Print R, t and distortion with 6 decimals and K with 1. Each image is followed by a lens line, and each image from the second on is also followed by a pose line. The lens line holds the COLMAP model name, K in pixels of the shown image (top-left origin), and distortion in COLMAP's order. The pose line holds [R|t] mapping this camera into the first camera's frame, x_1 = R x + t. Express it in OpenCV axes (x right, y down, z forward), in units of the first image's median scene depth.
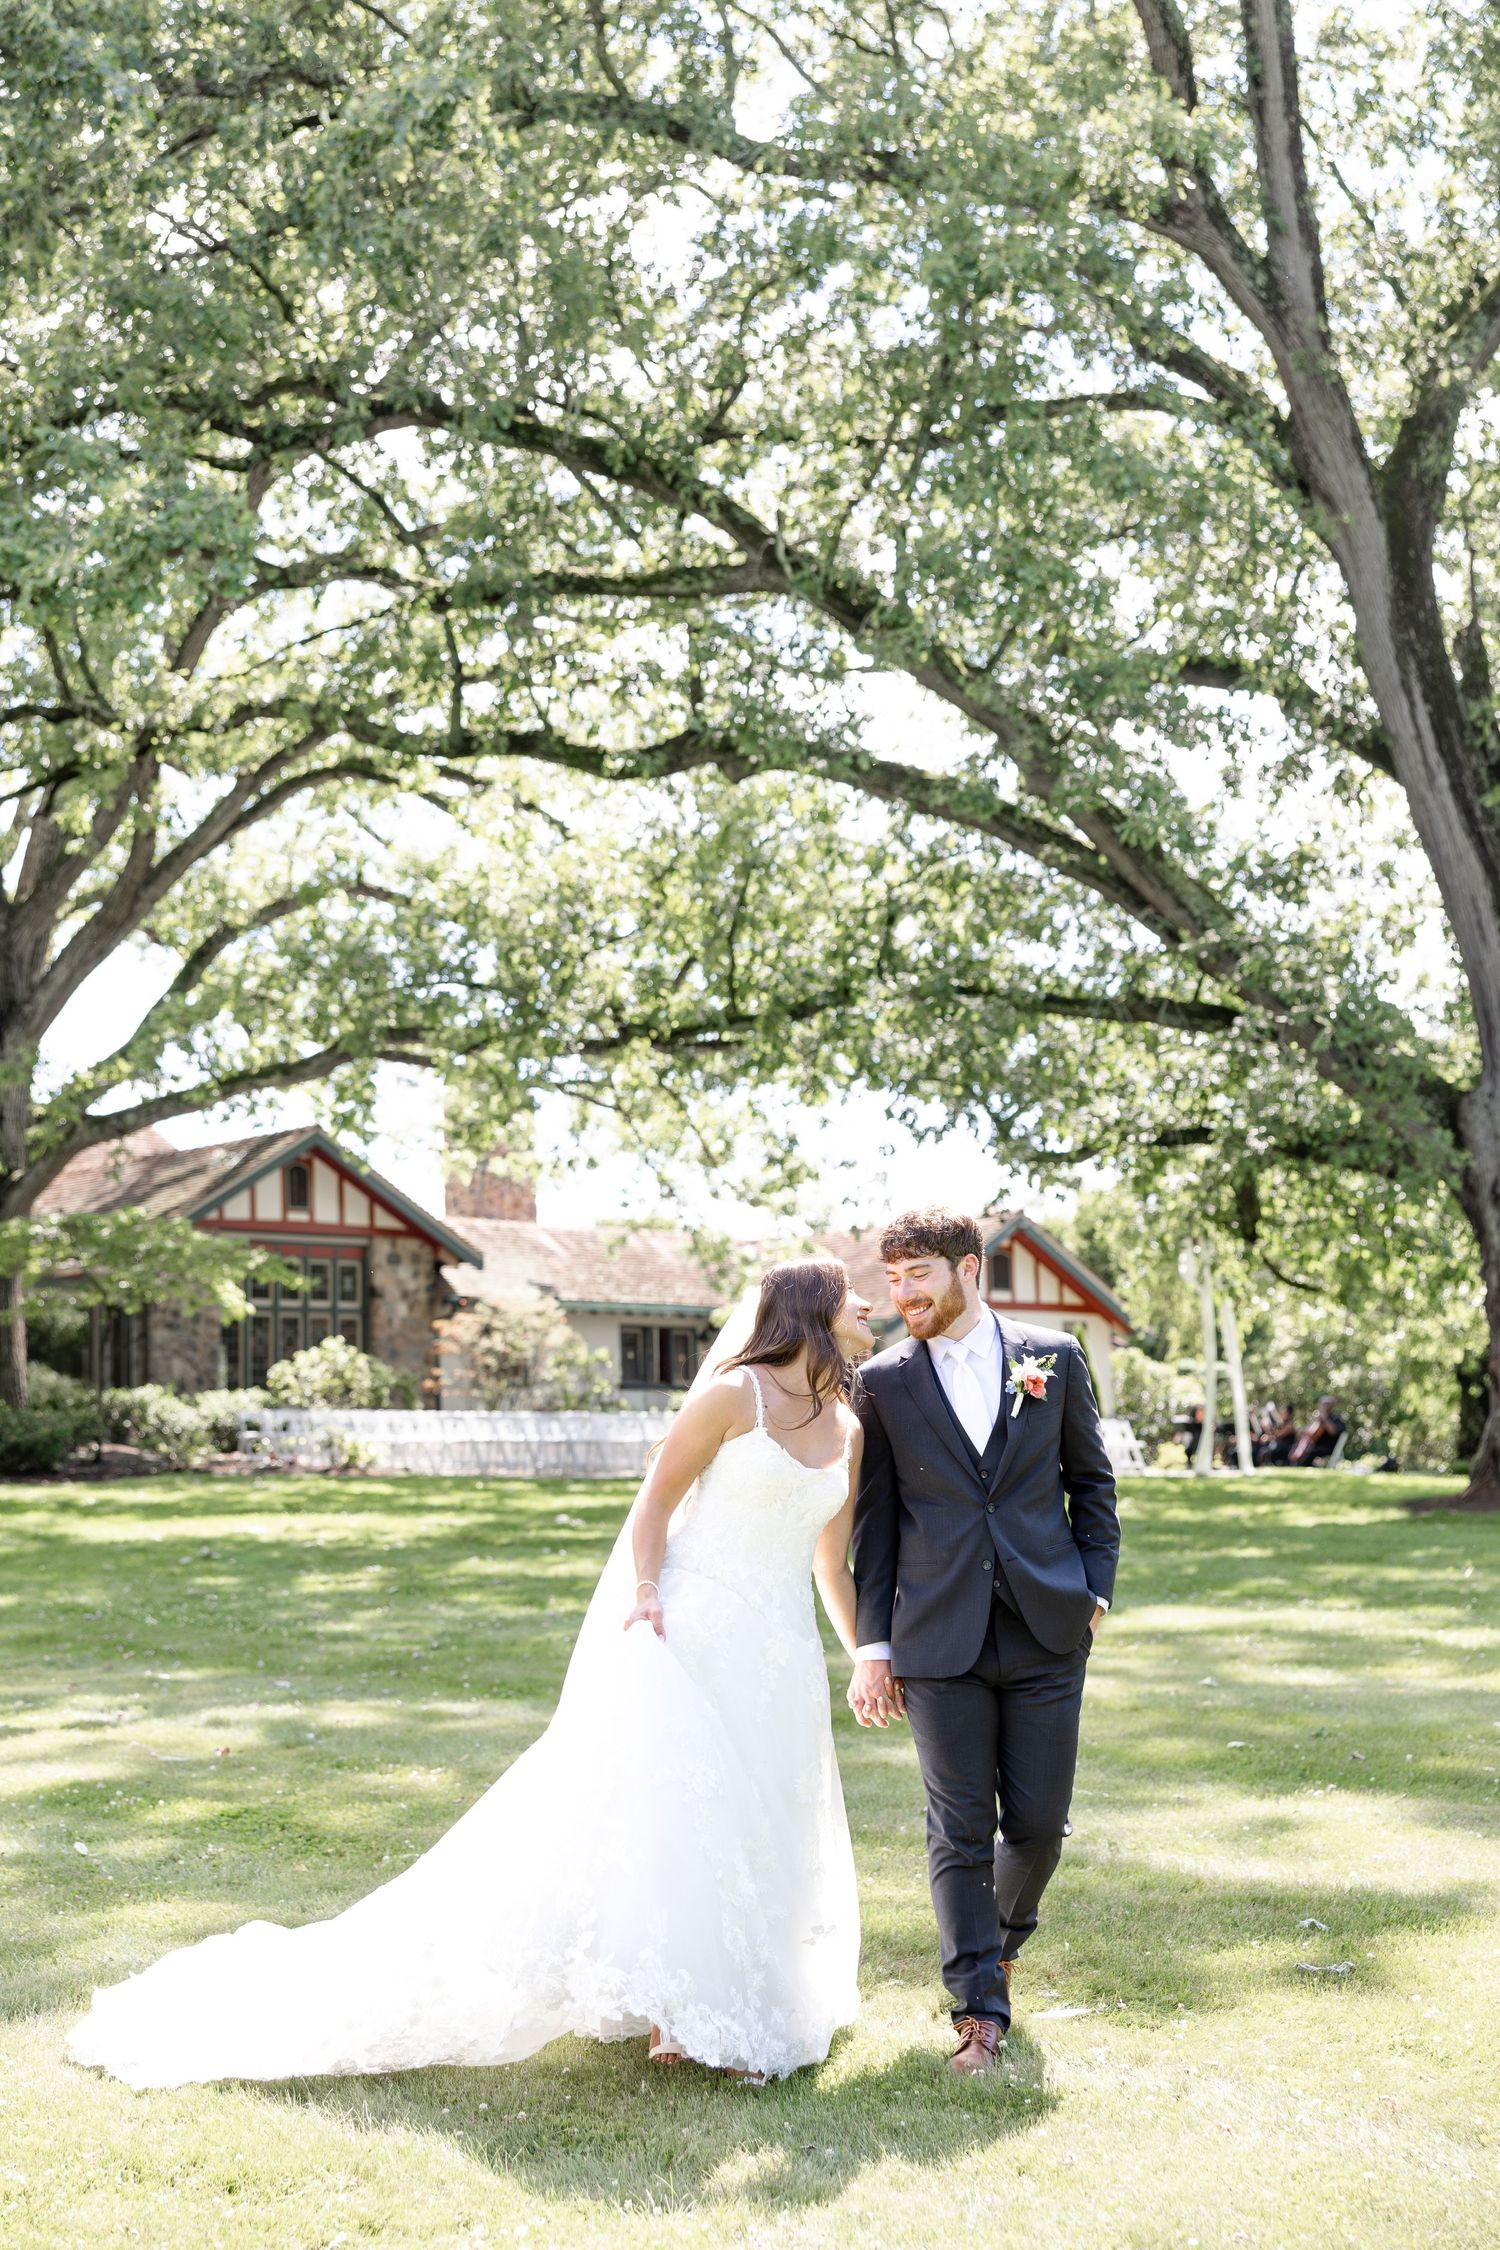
lens RADIAL K [[5087.2, 0, 750.0], [0, 5087.2, 1125.0], [0, 0, 1]] dist [-0.011157, -0.043663]
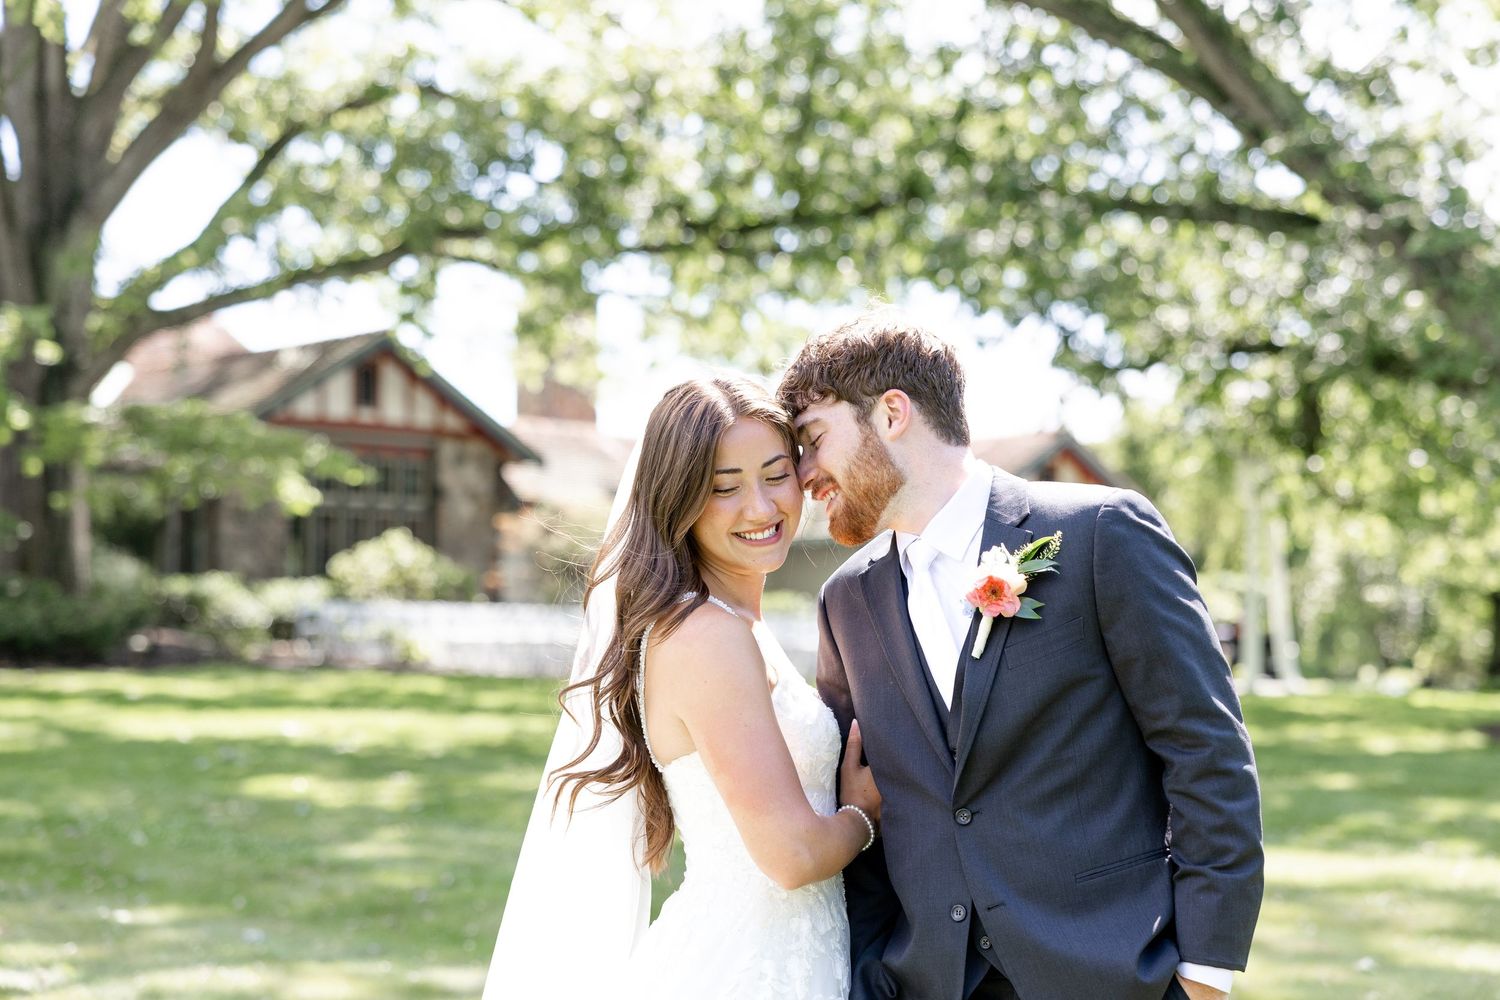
lens RADIAL K [[3438.6, 0, 750.0], [0, 3438.6, 500.0], [0, 0, 1]] dist [0.020193, 0.187422]
pose [[0.999698, 0.024191, -0.004334, -0.008093], [-0.024064, 0.999342, 0.027141, 0.015051], [0.004988, -0.027029, 0.999622, 0.318008]]
